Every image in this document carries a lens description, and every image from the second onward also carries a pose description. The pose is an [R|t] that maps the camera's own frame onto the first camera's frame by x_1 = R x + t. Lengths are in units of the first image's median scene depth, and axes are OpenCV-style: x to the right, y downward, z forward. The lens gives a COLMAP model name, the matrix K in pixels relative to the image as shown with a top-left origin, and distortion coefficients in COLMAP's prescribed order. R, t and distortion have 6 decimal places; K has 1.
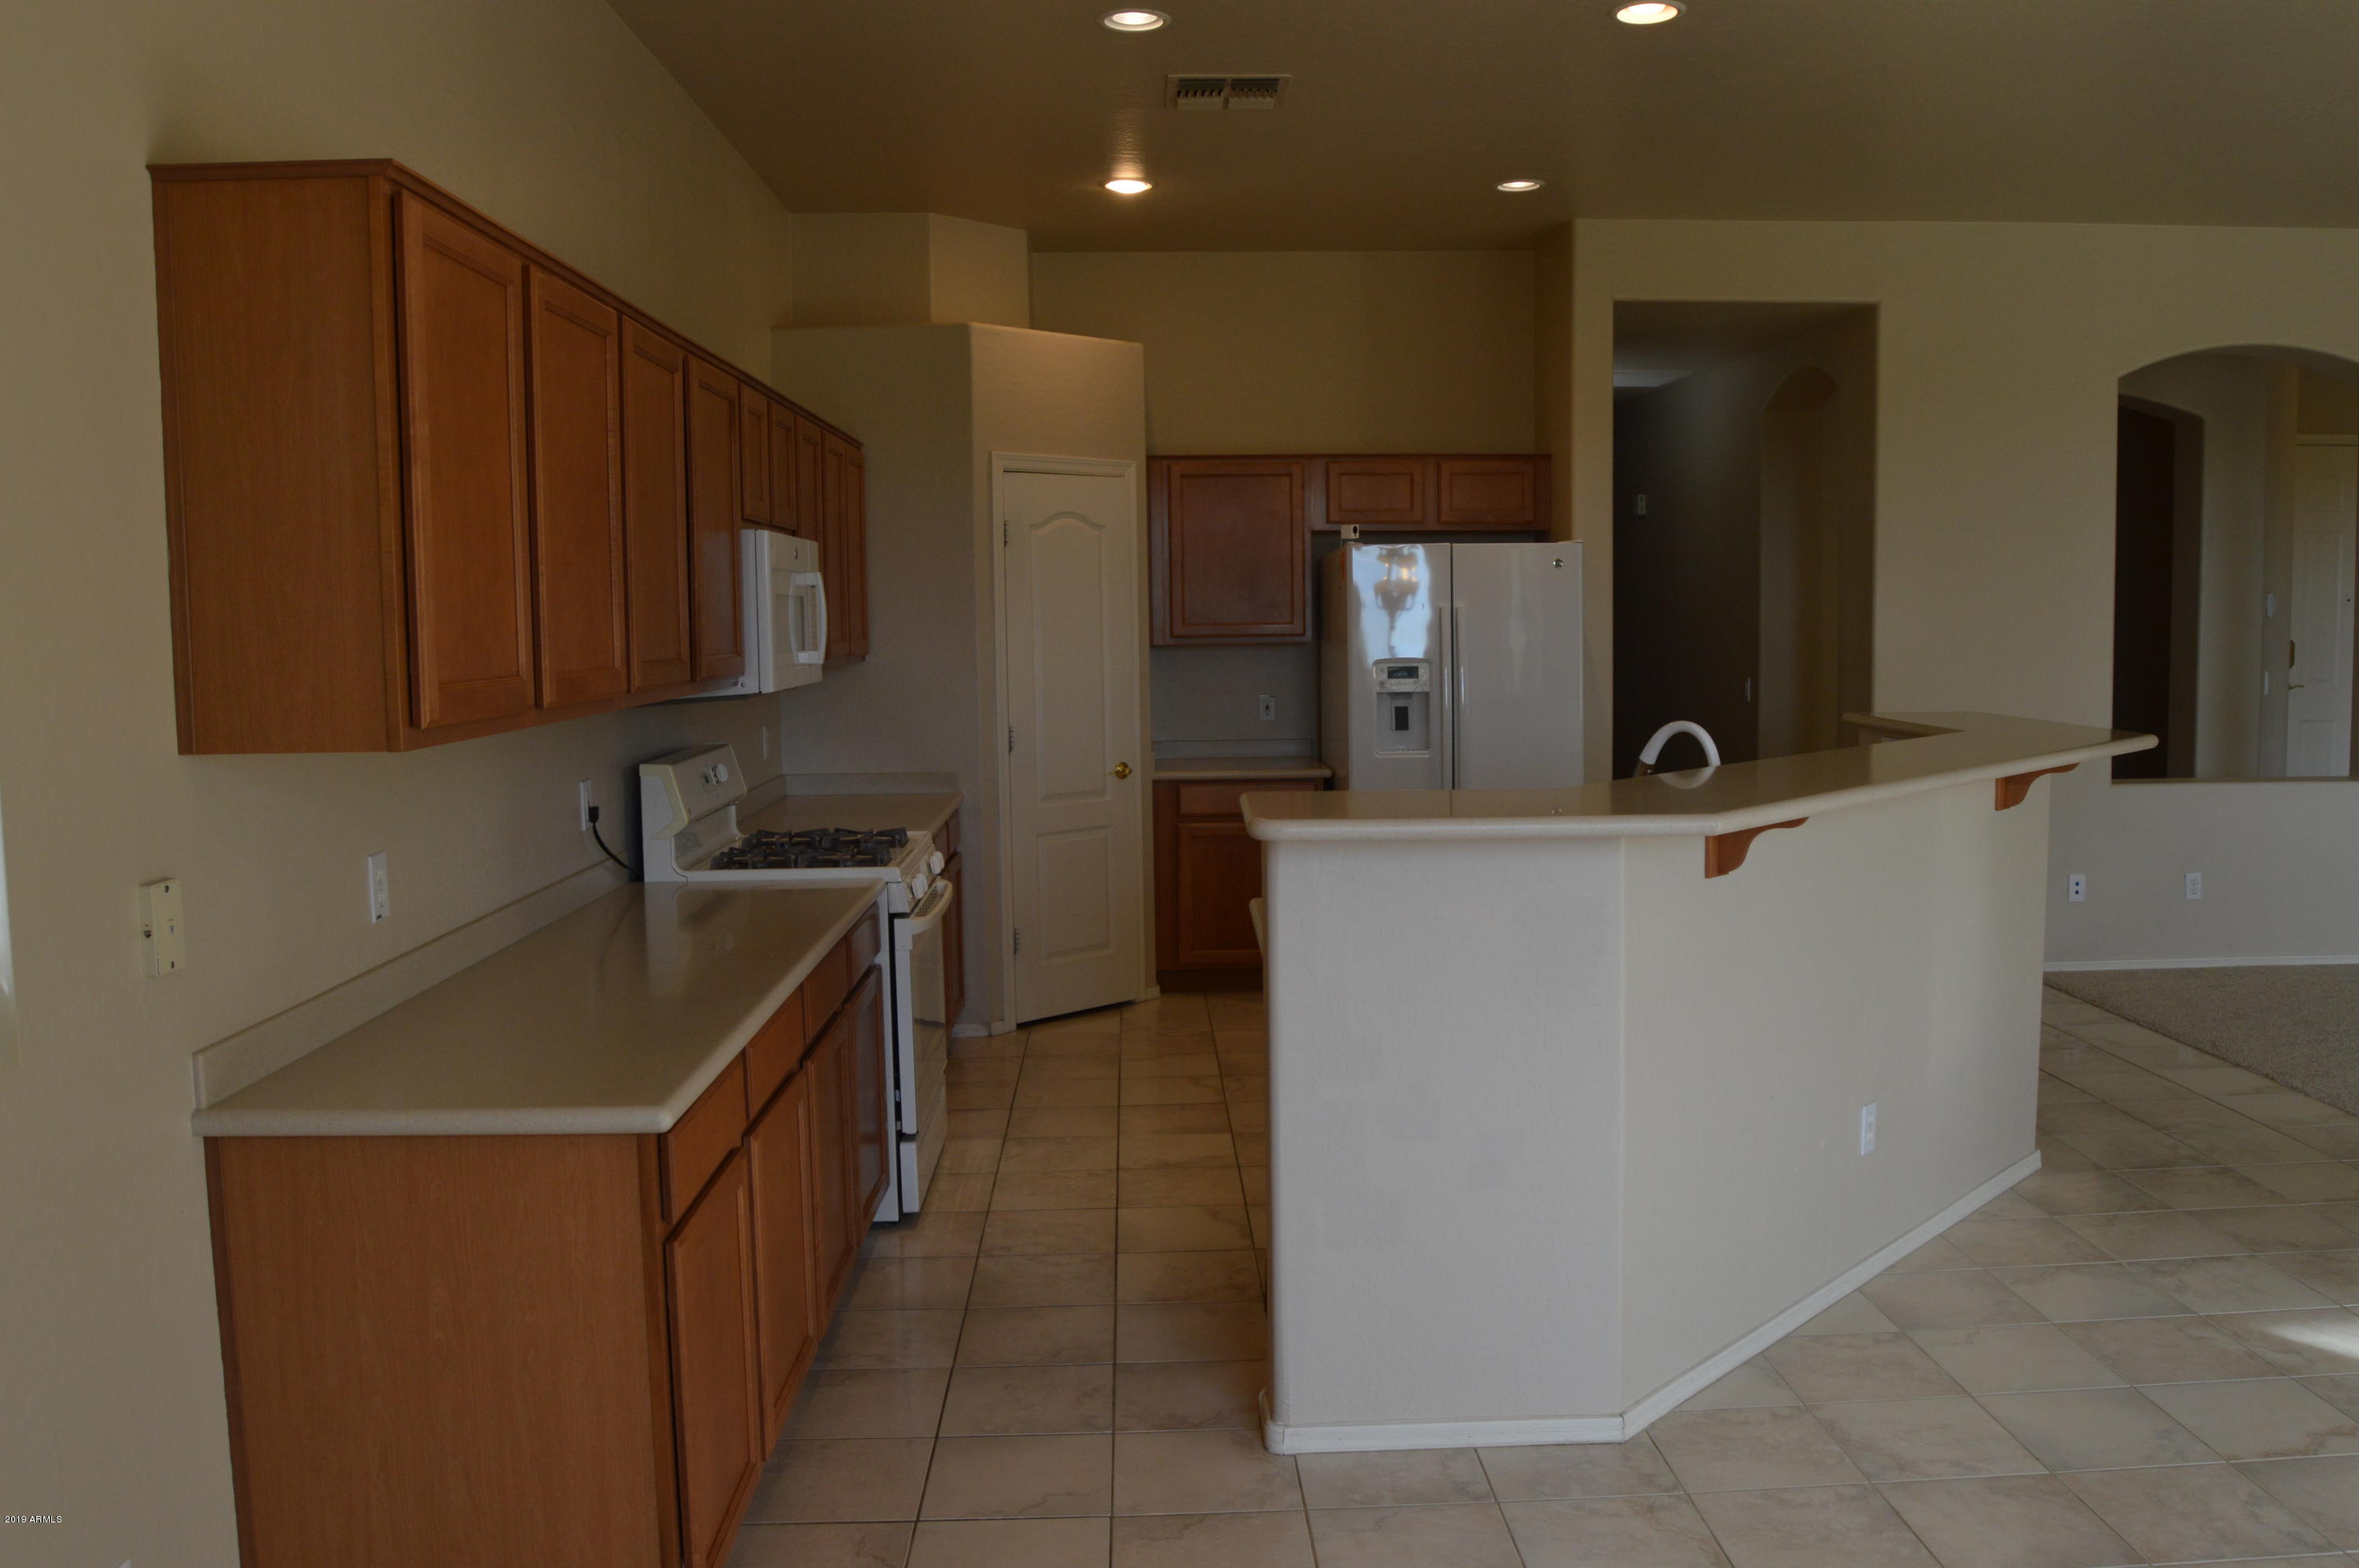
lens RADIAL K [[1875.9, 0, 1200.0], [0, 1875.9, 773.8], [0, 0, 1]] dist [-0.095696, 0.036521]
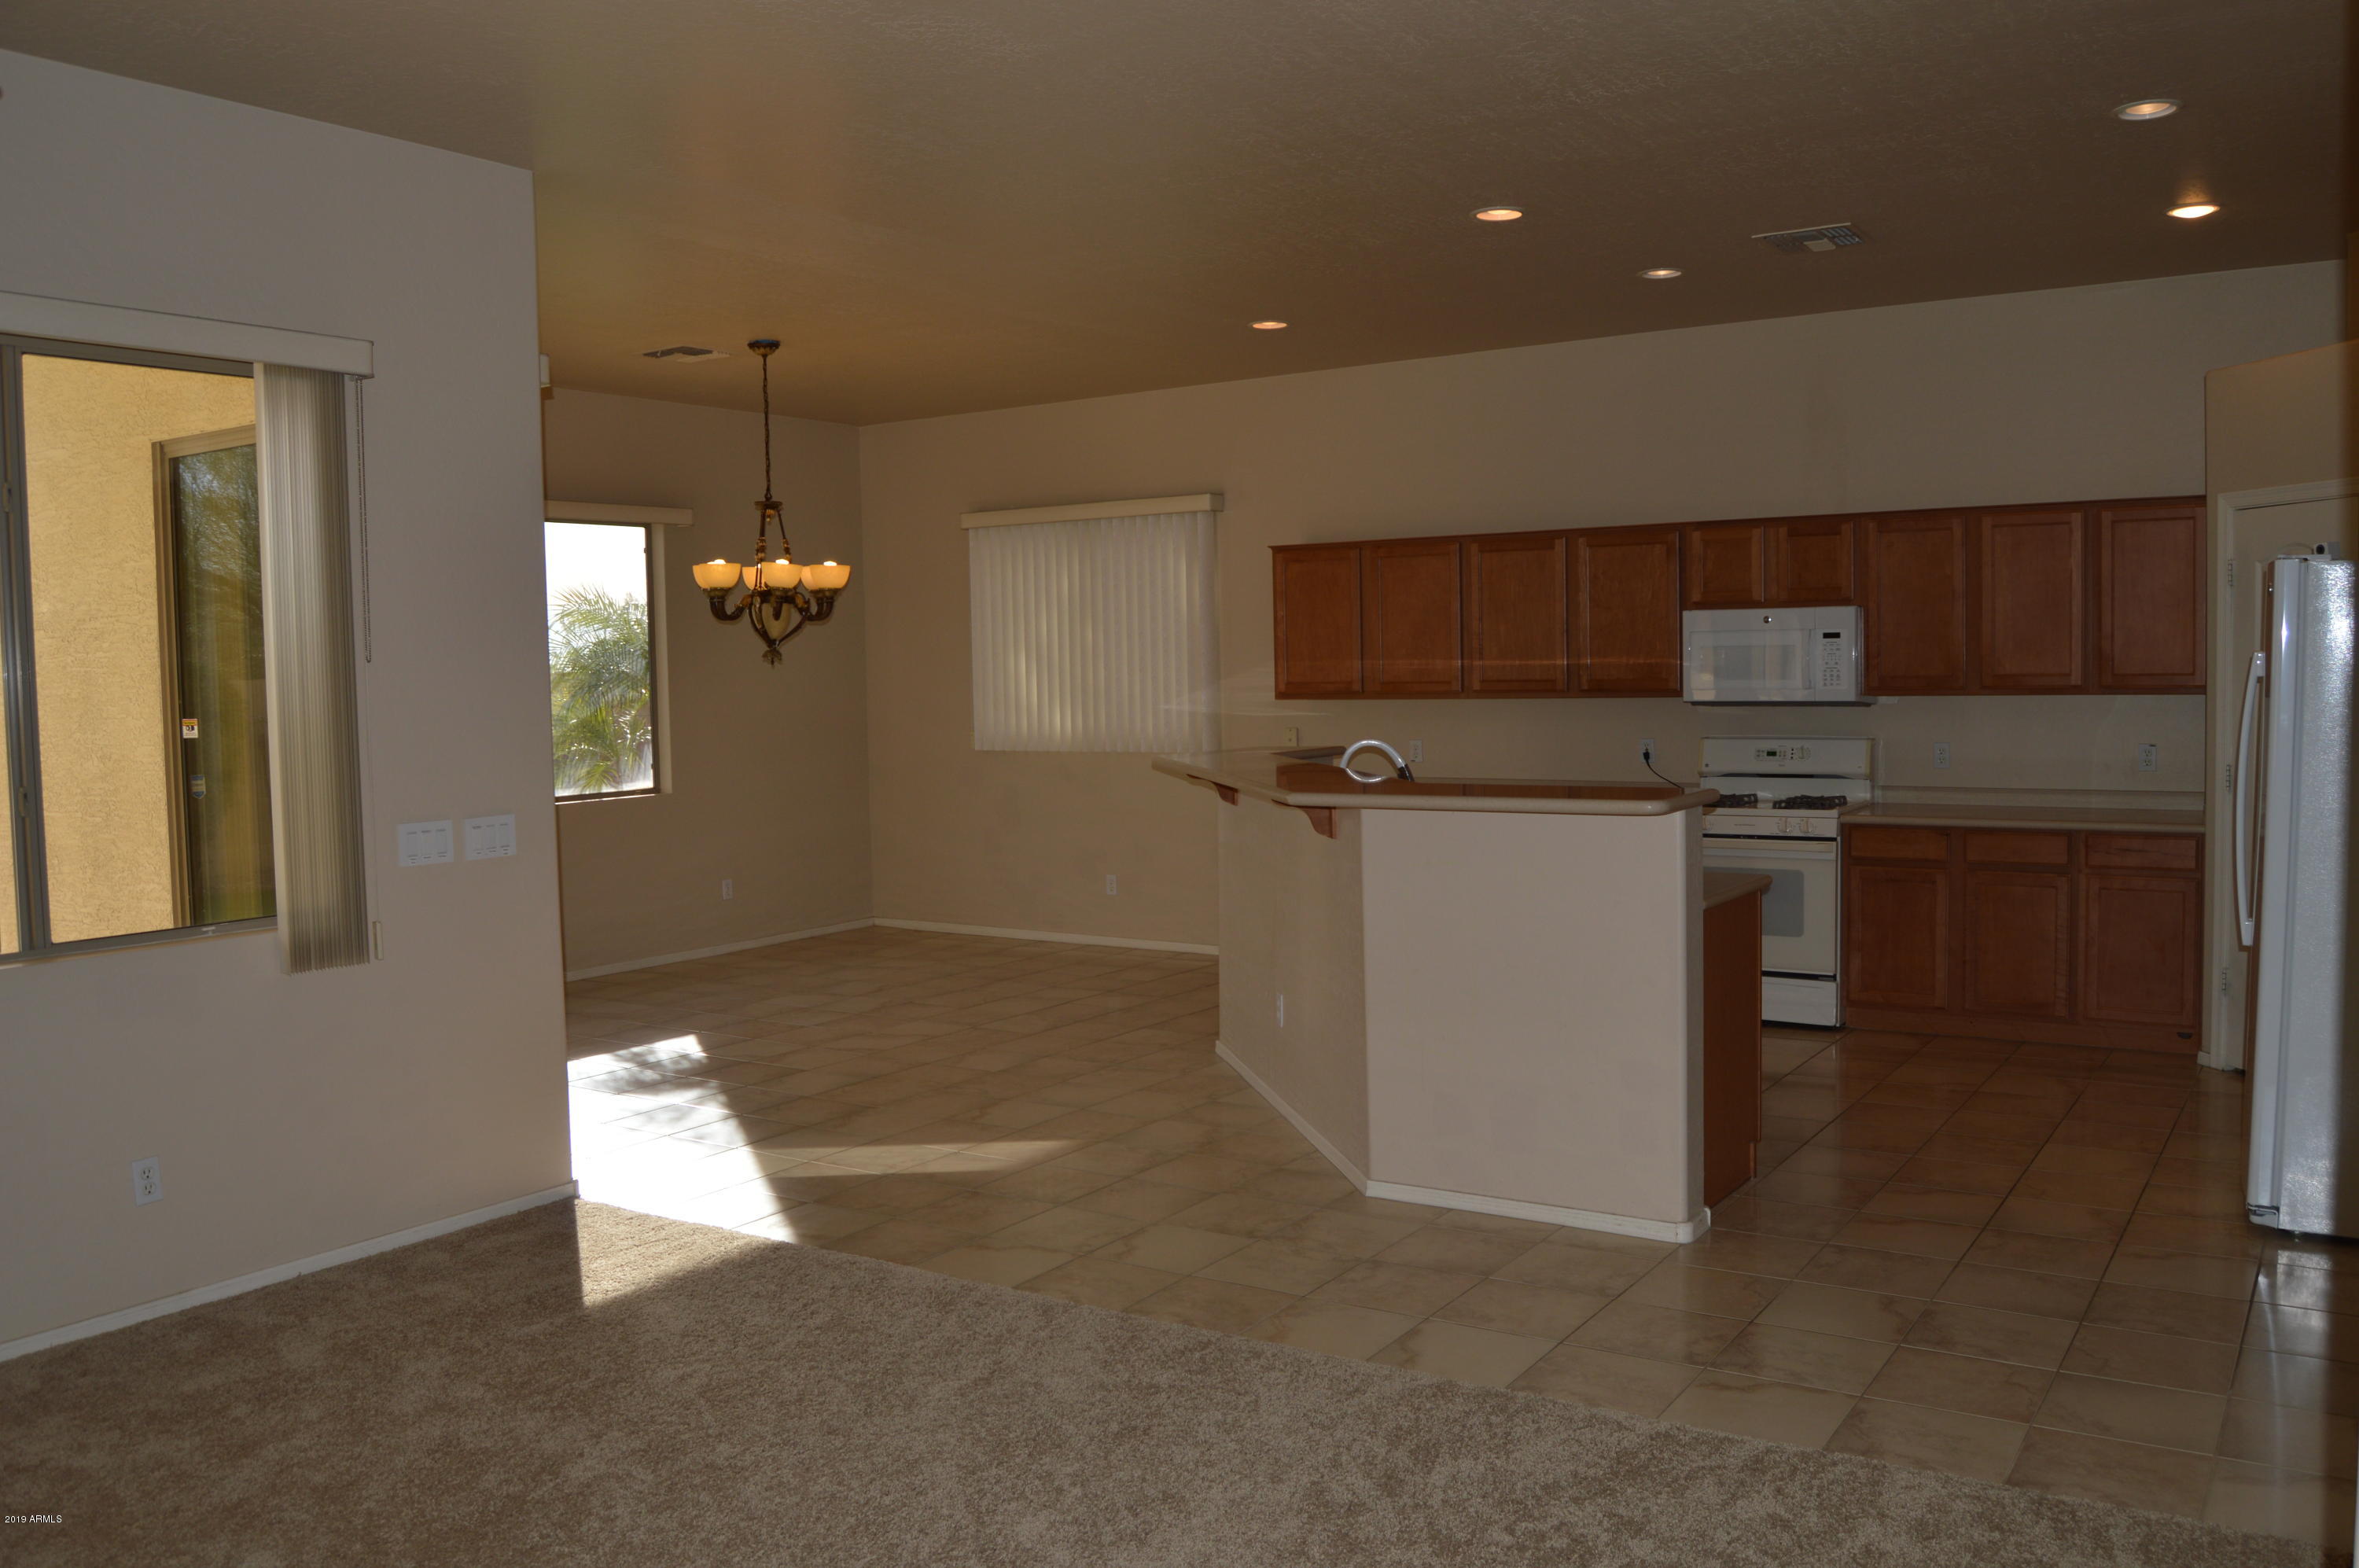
lens RADIAL K [[1875.9, 0, 1200.0], [0, 1875.9, 773.8], [0, 0, 1]] dist [-0.095696, 0.036521]
pose [[-0.582345, 0.070124, -0.809911, 1.327644], [-0.045884, 0.991849, 0.118867, -0.146725], [0.811646, 0.106384, -0.574381, 1.470091]]
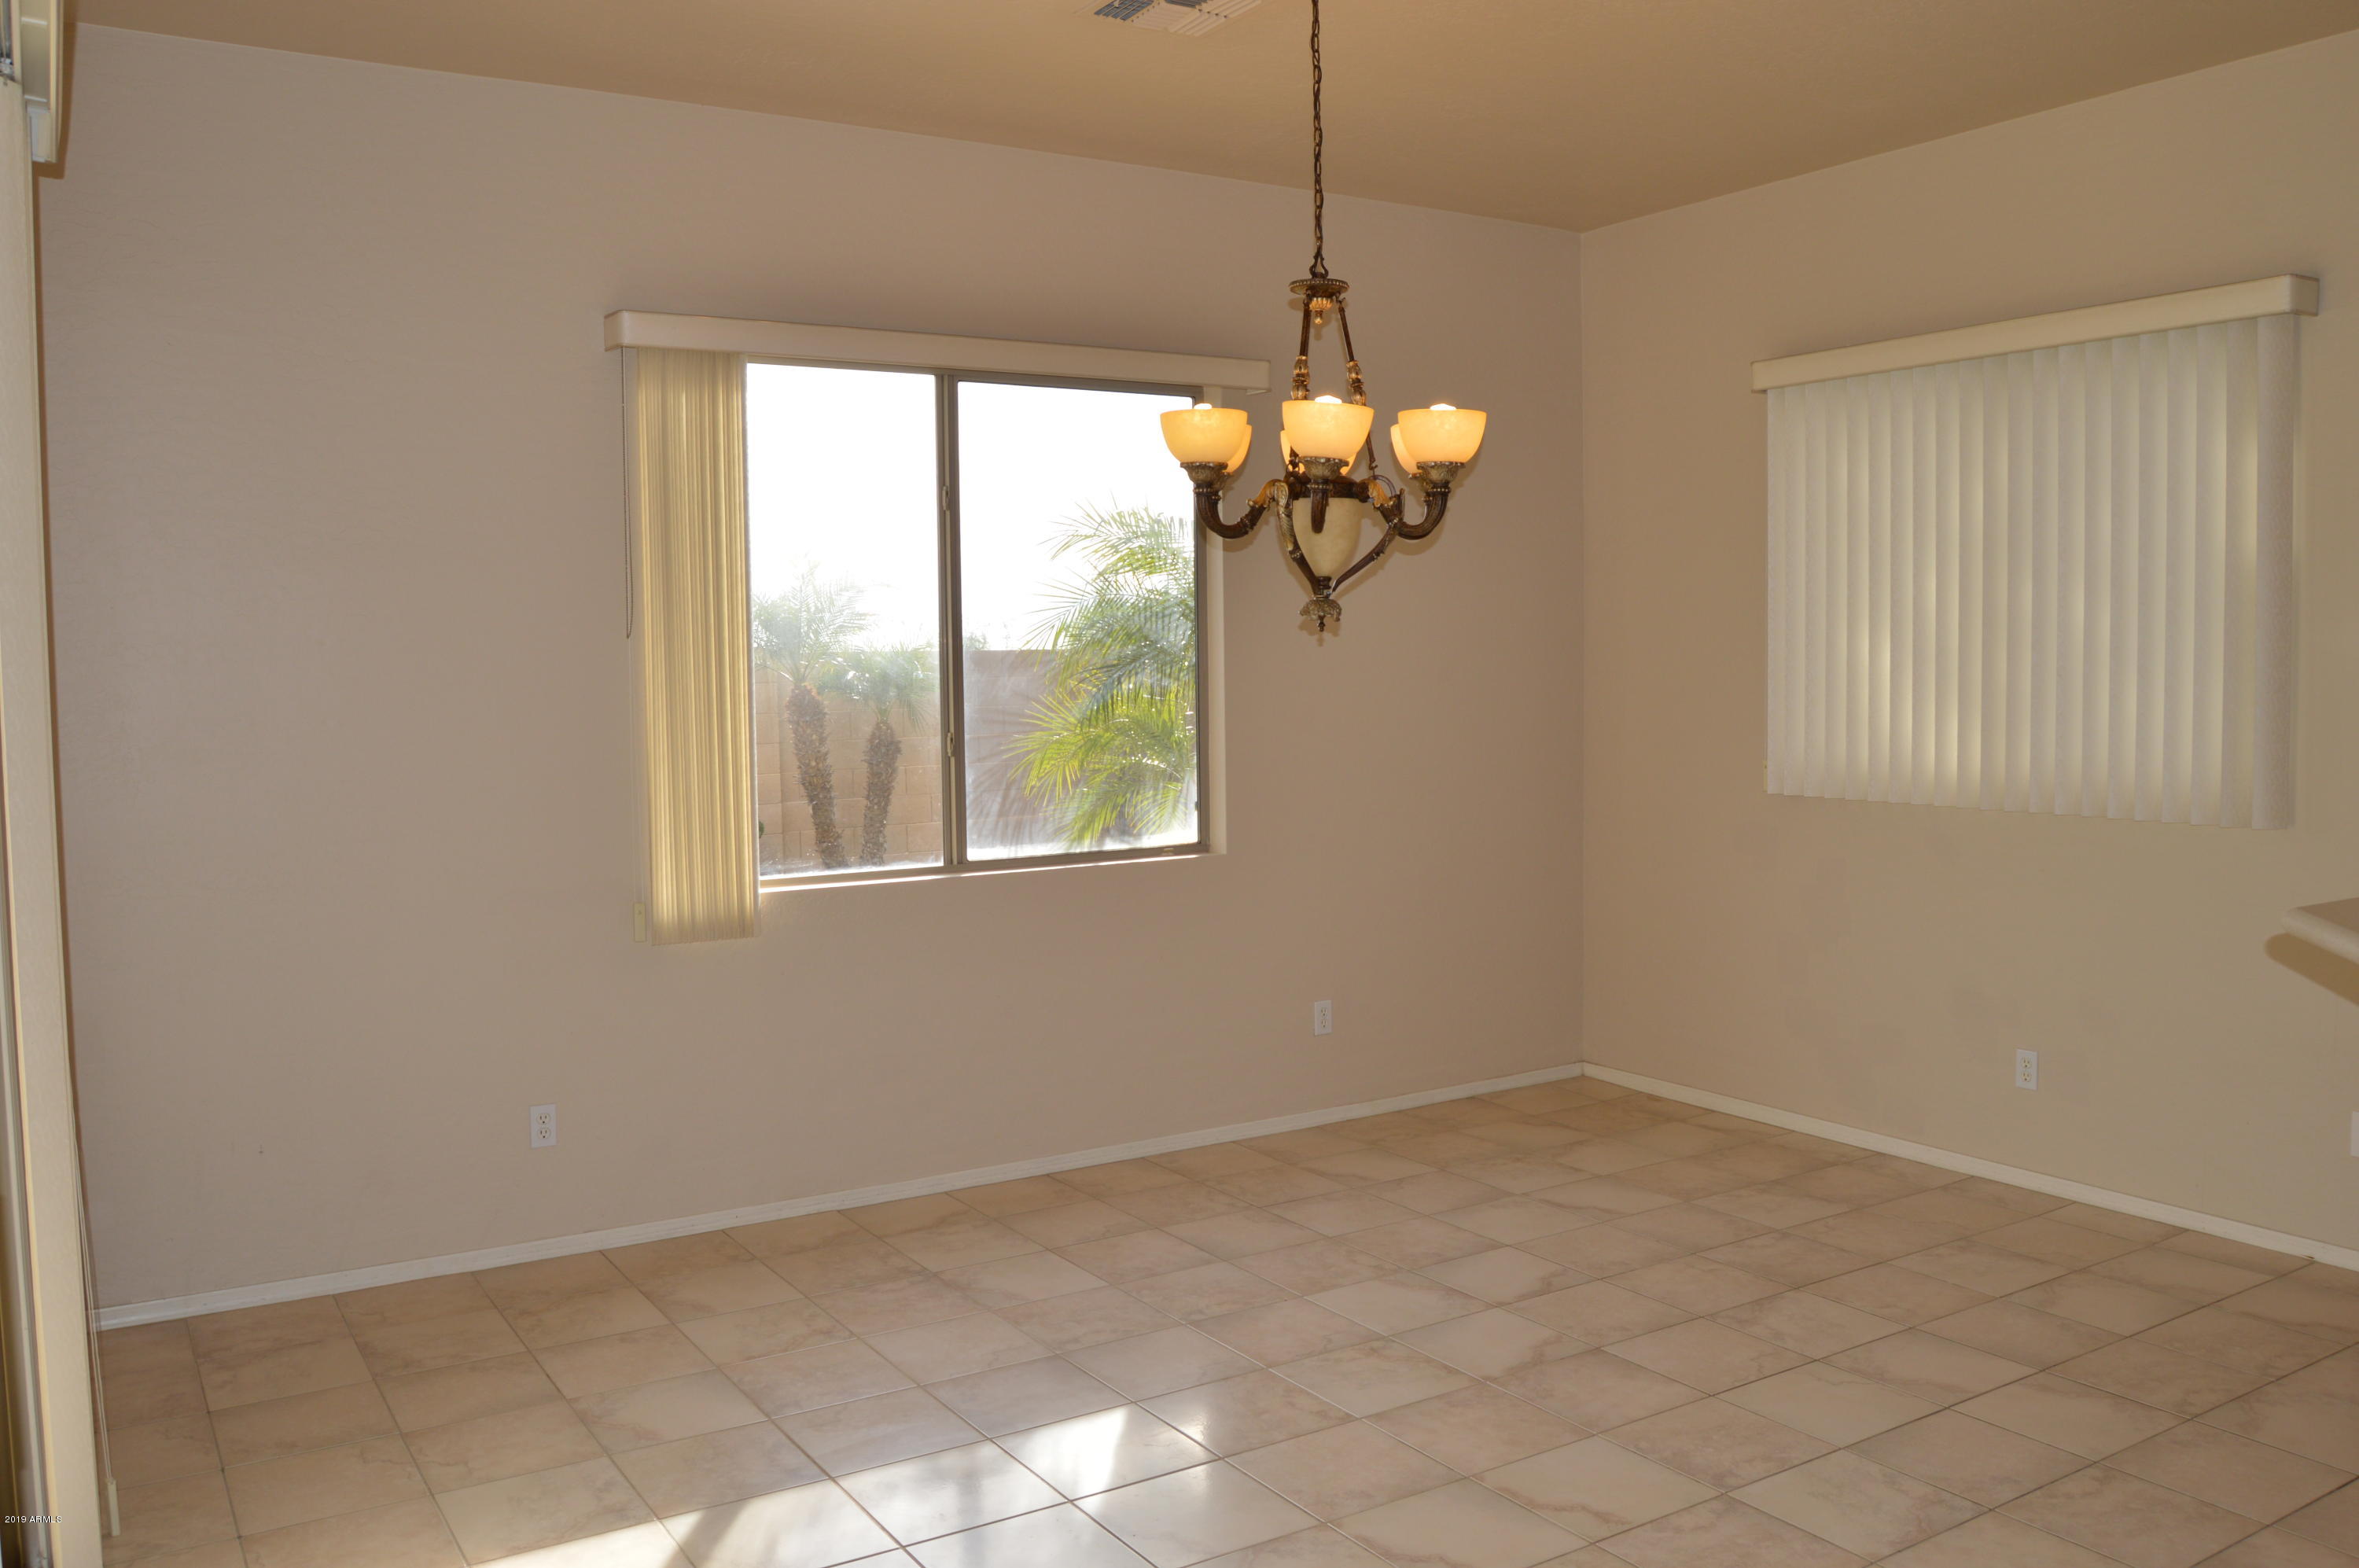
lens RADIAL K [[1875.9, 0, 1200.0], [0, 1875.9, 773.8], [0, 0, 1]] dist [-0.095696, 0.036521]
pose [[-0.864154, 0.054518, -0.500266, 0.650359], [-0.022219, 0.989012, 0.146159, -0.083982], [0.502738, 0.137419, -0.853446, 0.859952]]
